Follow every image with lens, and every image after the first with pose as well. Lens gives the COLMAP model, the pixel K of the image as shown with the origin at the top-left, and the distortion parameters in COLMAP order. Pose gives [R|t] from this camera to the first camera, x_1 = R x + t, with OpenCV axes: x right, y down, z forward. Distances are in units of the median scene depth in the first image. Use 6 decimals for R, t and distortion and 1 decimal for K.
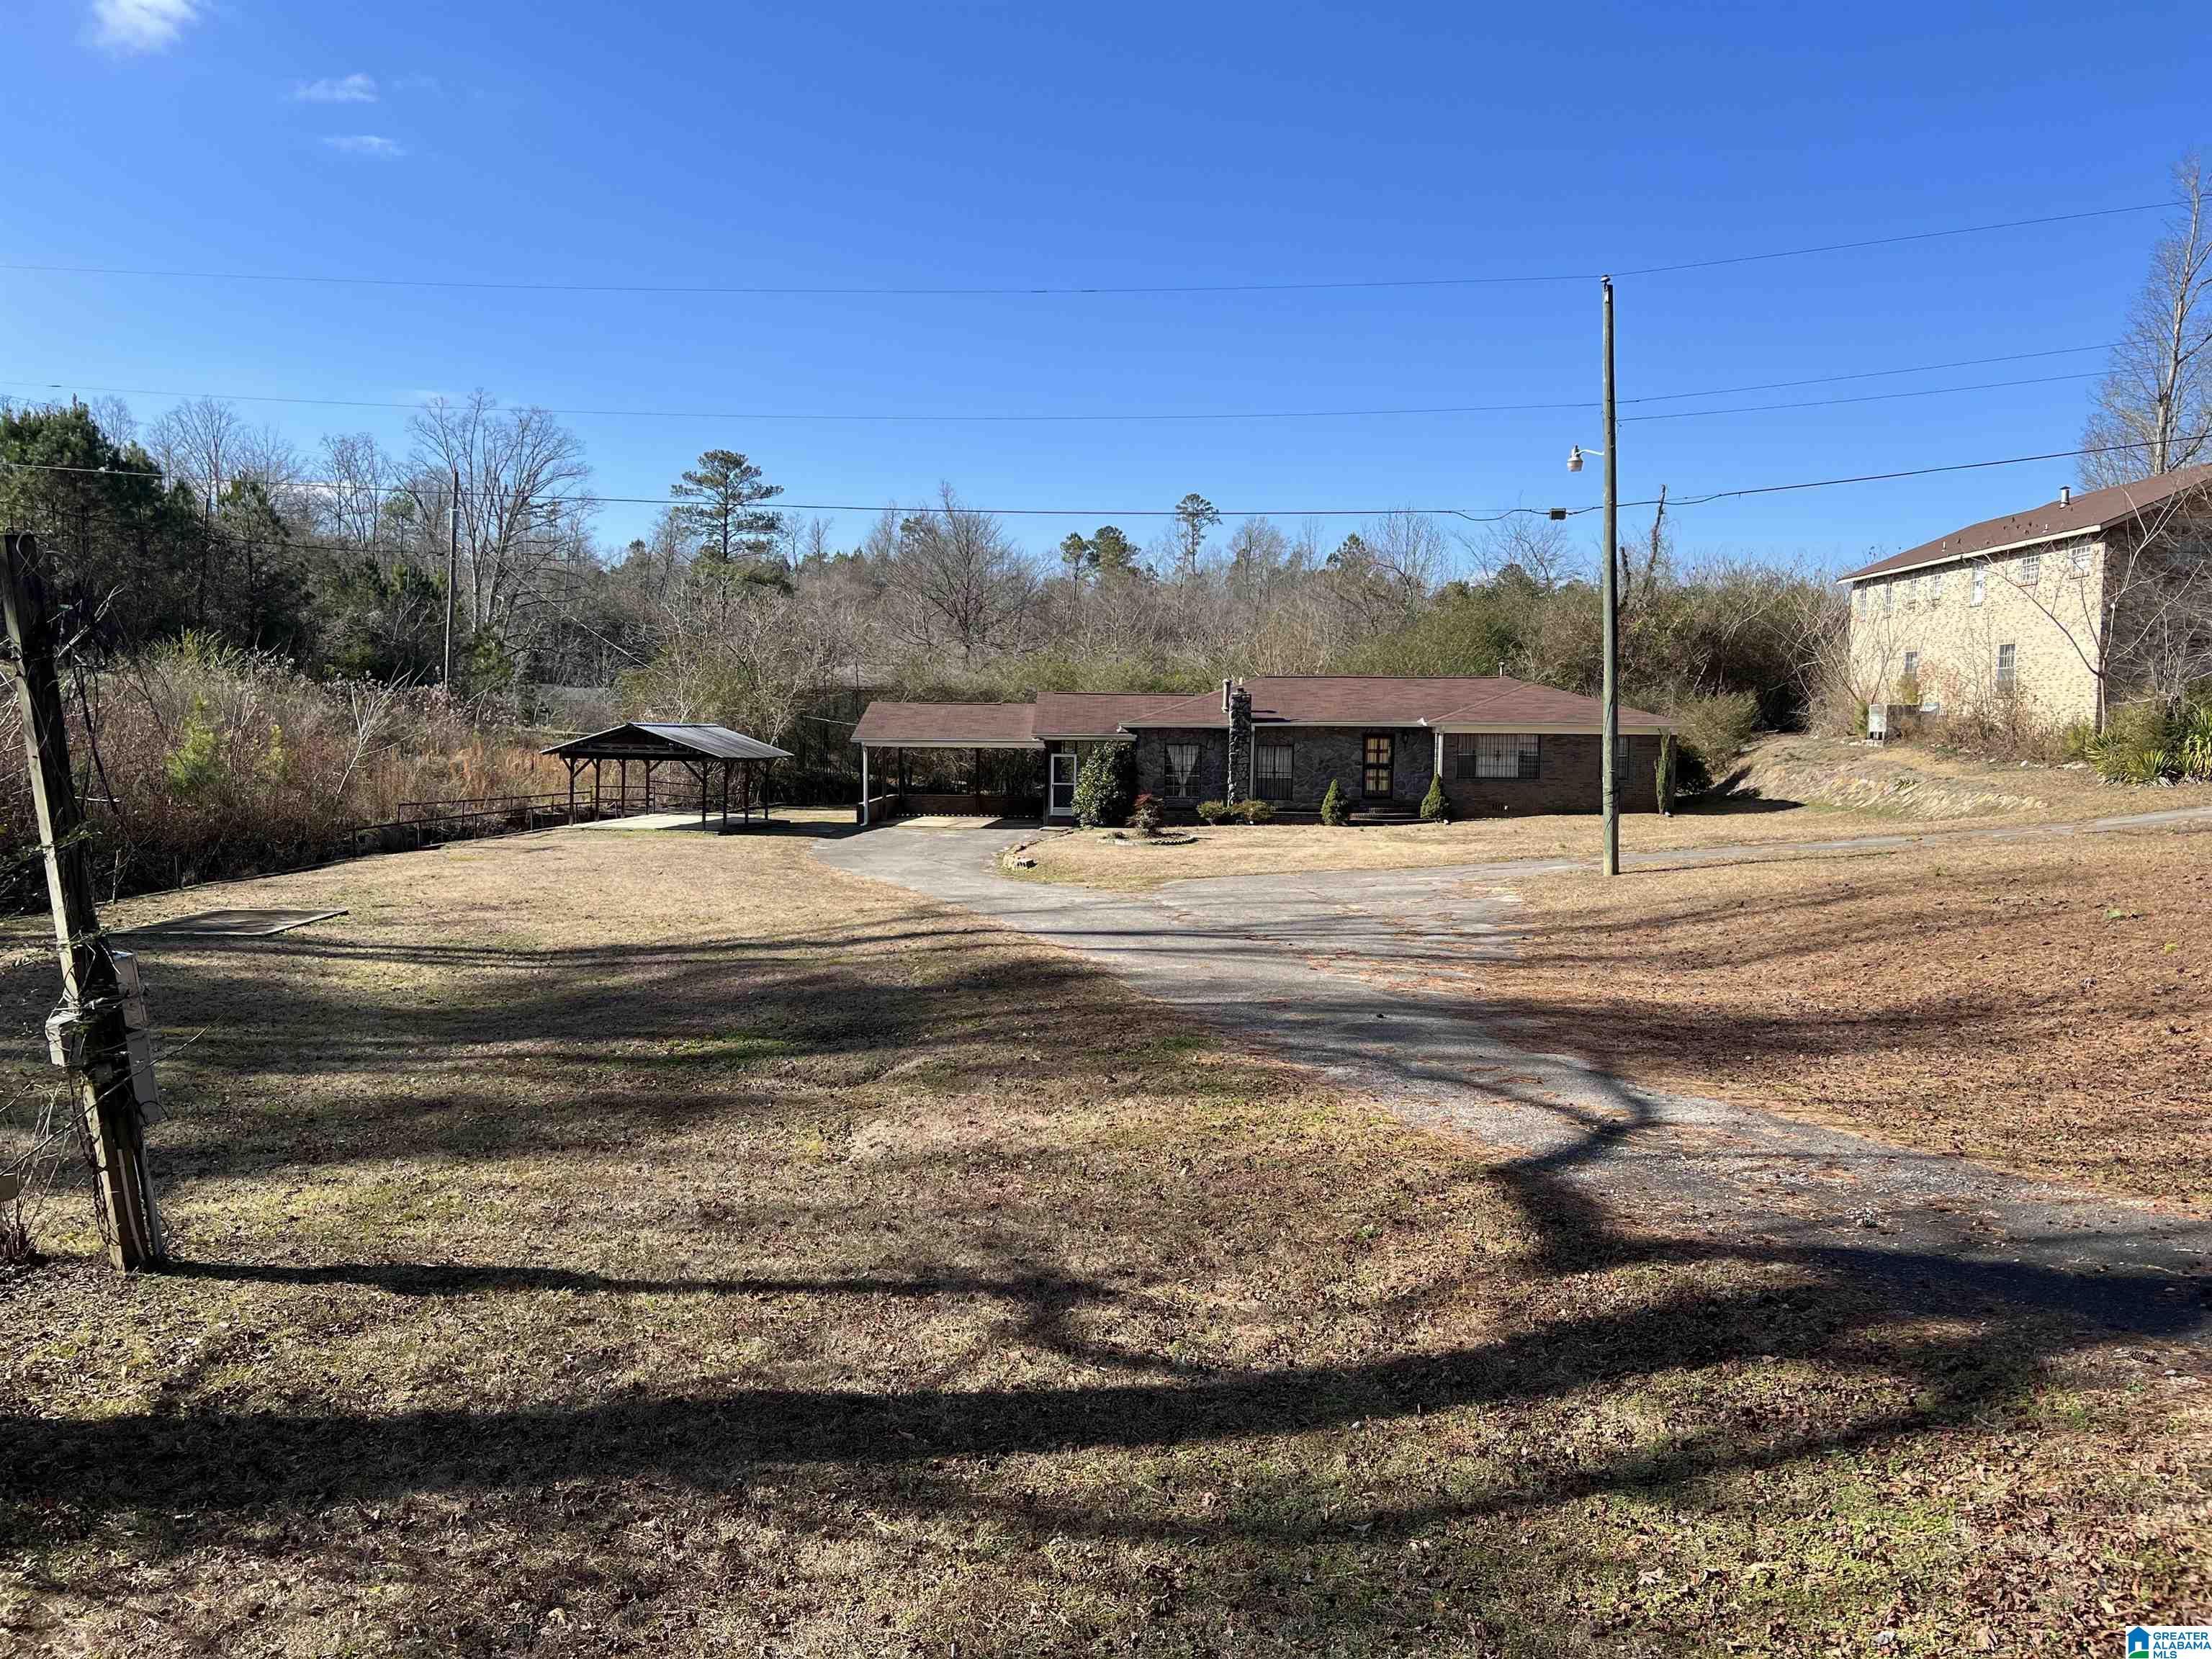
lens RADIAL K [[1682.7, 0, 1106.0], [0, 1682.7, 829.5], [0, 0, 1]] dist [0.111572, -0.306326]
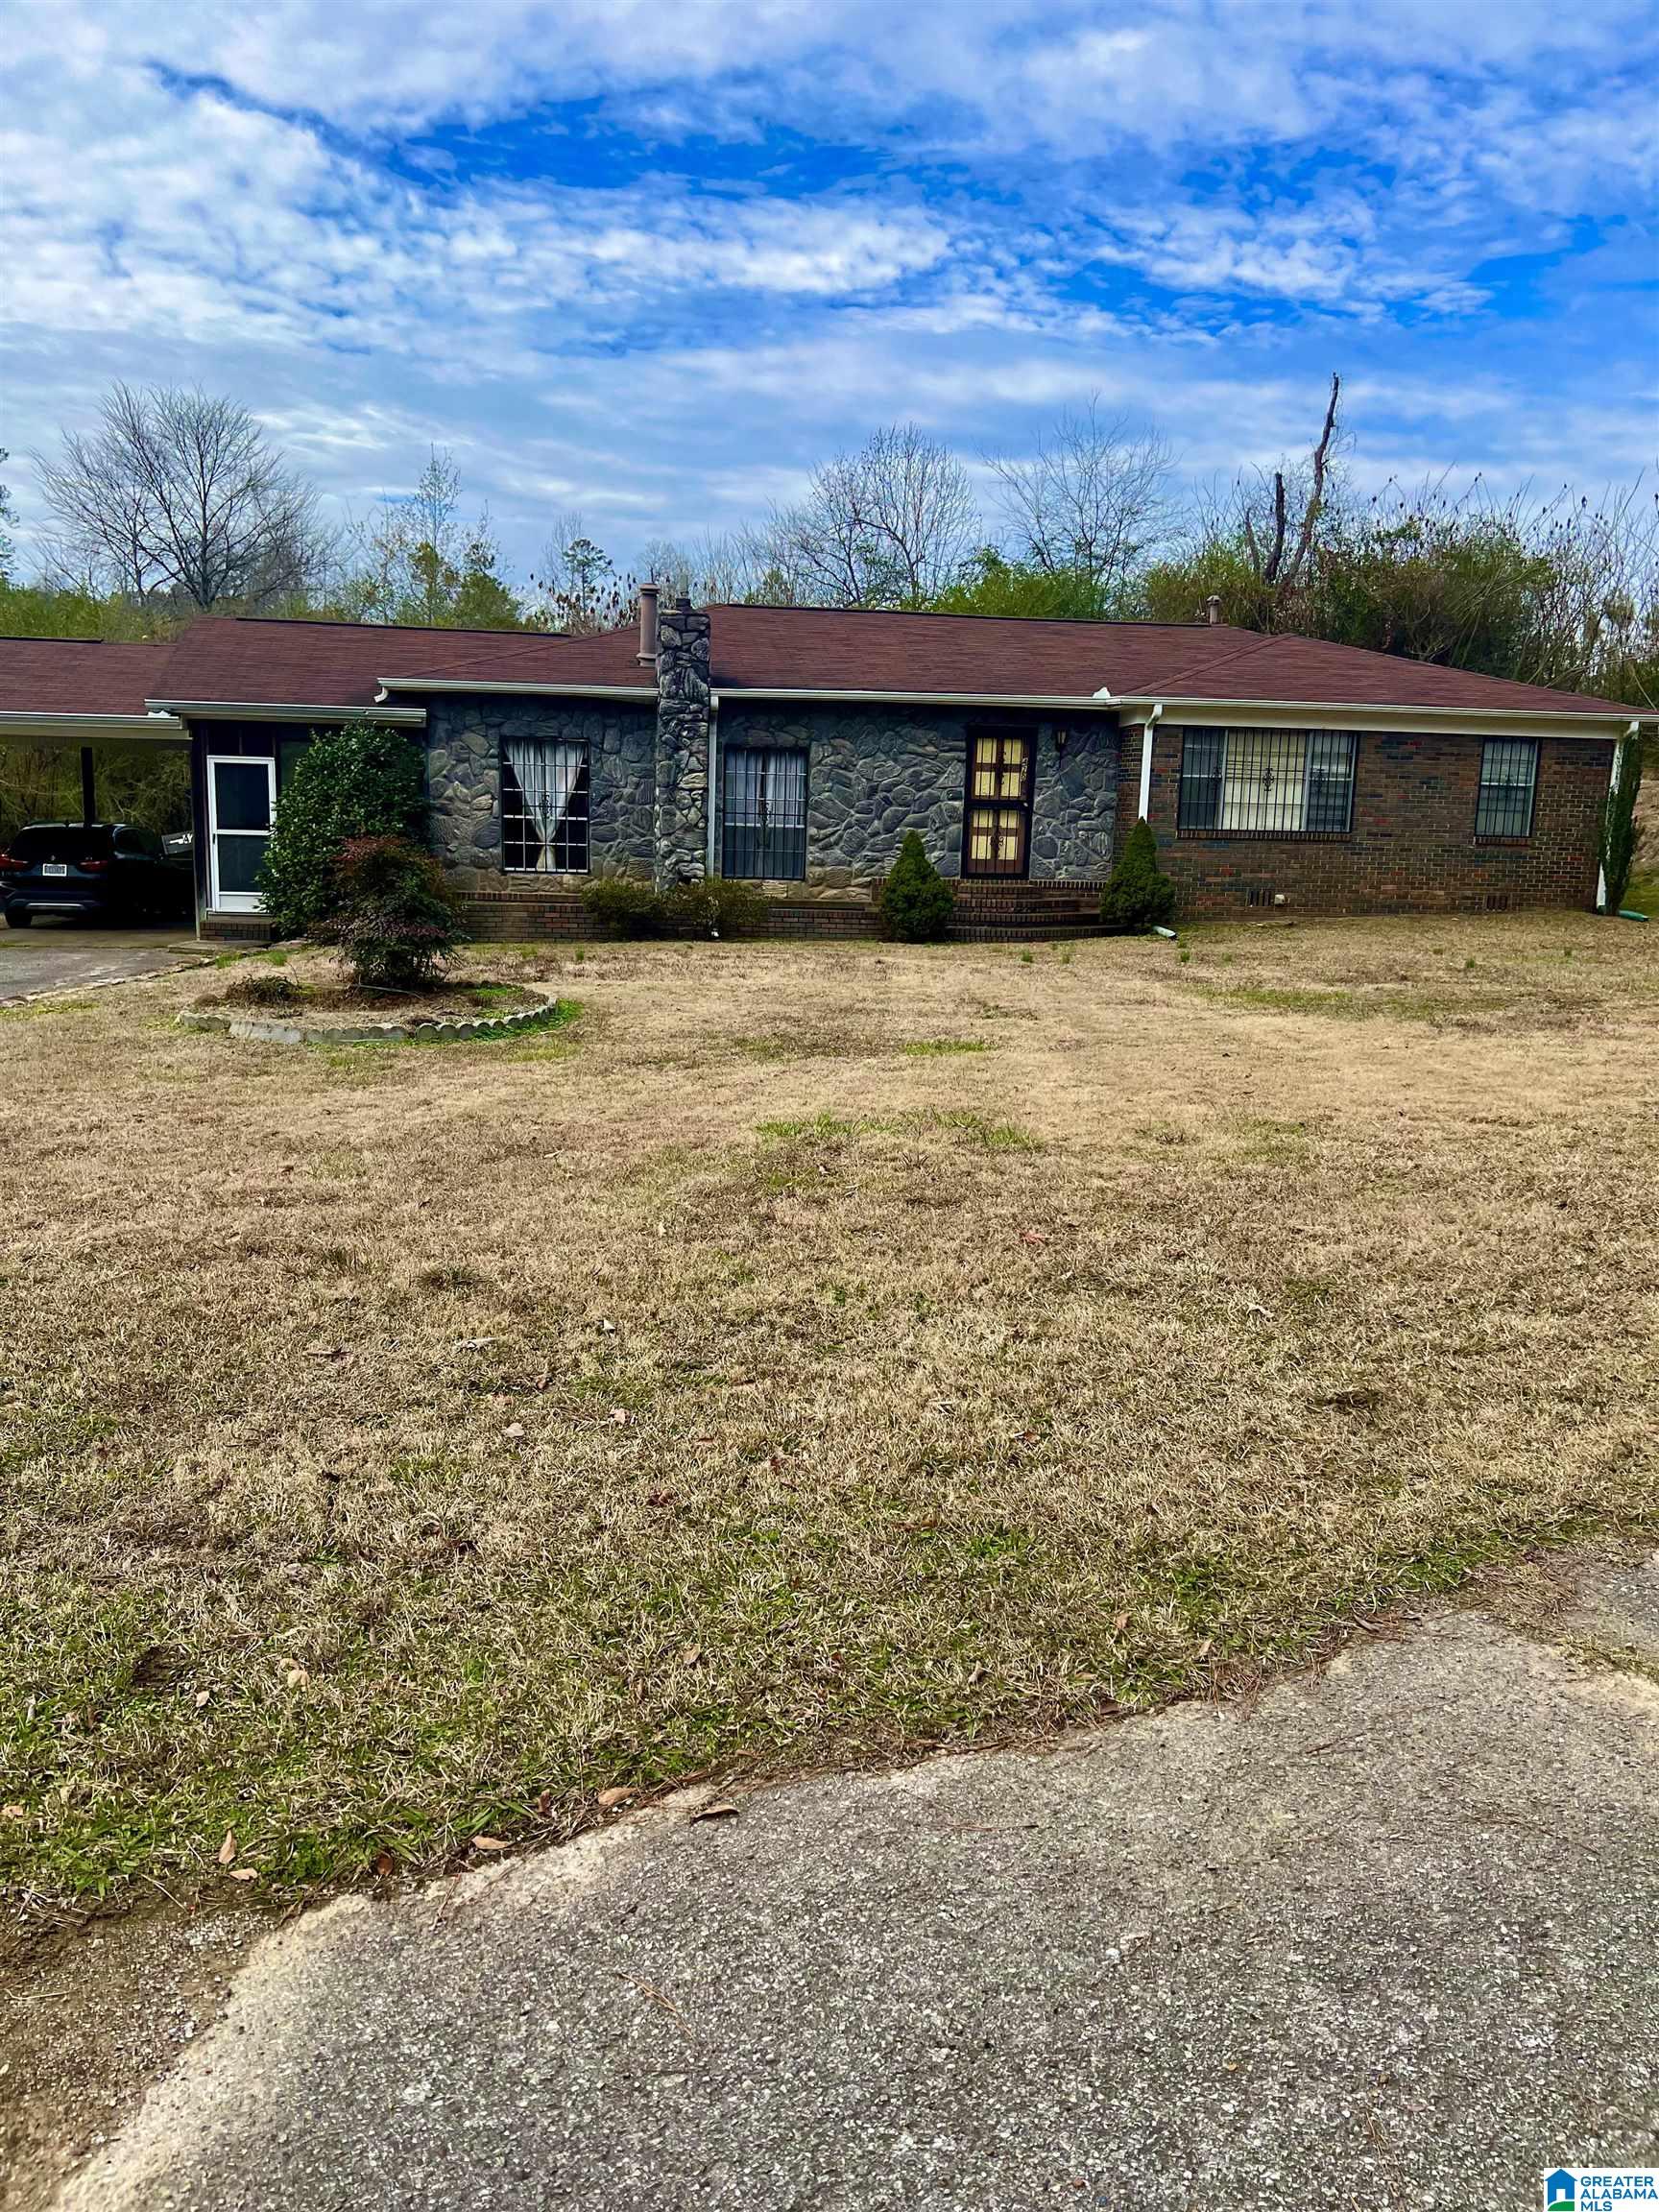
lens RADIAL K [[1649.5, 0, 854.4], [0, 1649.5, 1181.4], [0, 0, 1]] dist [0.068141, -0.148393]
pose [[0.978800, -0.027566, 0.202956, 0.038049], [-0.003660, 0.988390, 0.151895, -0.006321], [-0.204787, -0.149418, 0.967335, 0.631385]]
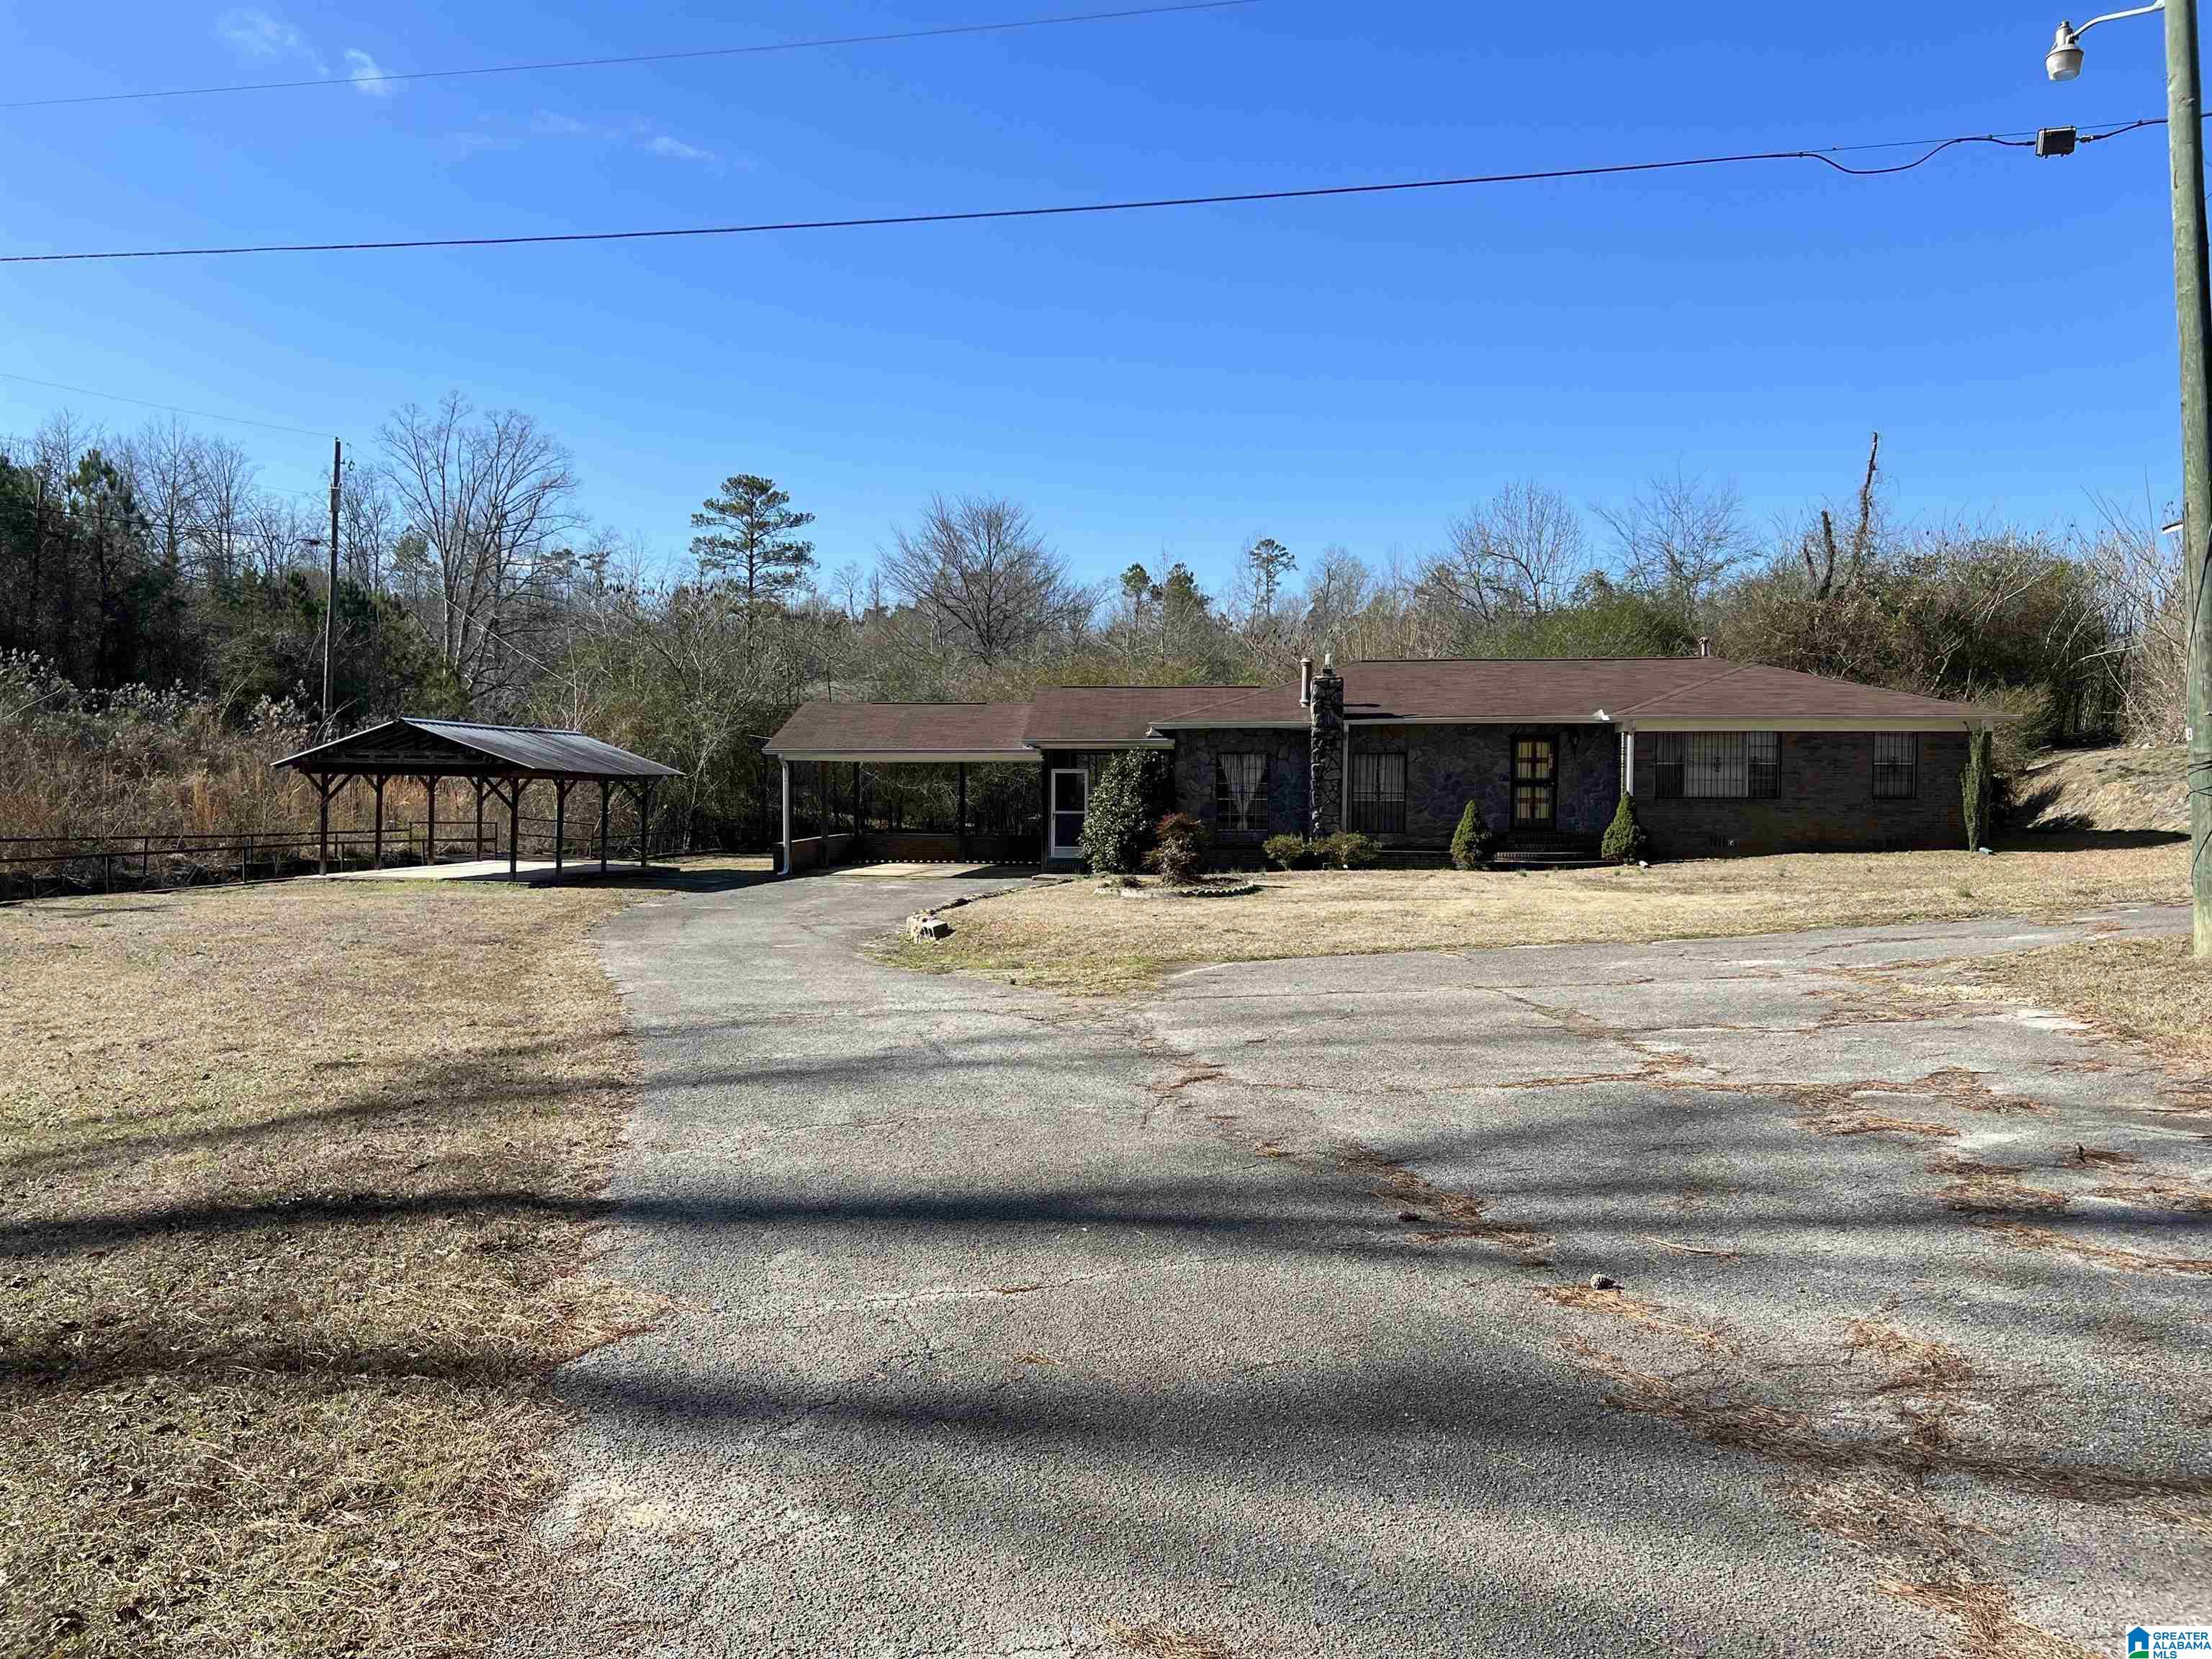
lens RADIAL K [[1681.6, 0, 1102.3], [0, 1681.6, 836.0], [0, 0, 1]] dist [0.080775, -0.156530]
pose [[0.998825, -0.005631, -0.048142, 0.023380], [0.004007, 0.999422, -0.033748, 0.006358], [0.048304, 0.033515, 0.998270, 0.347157]]
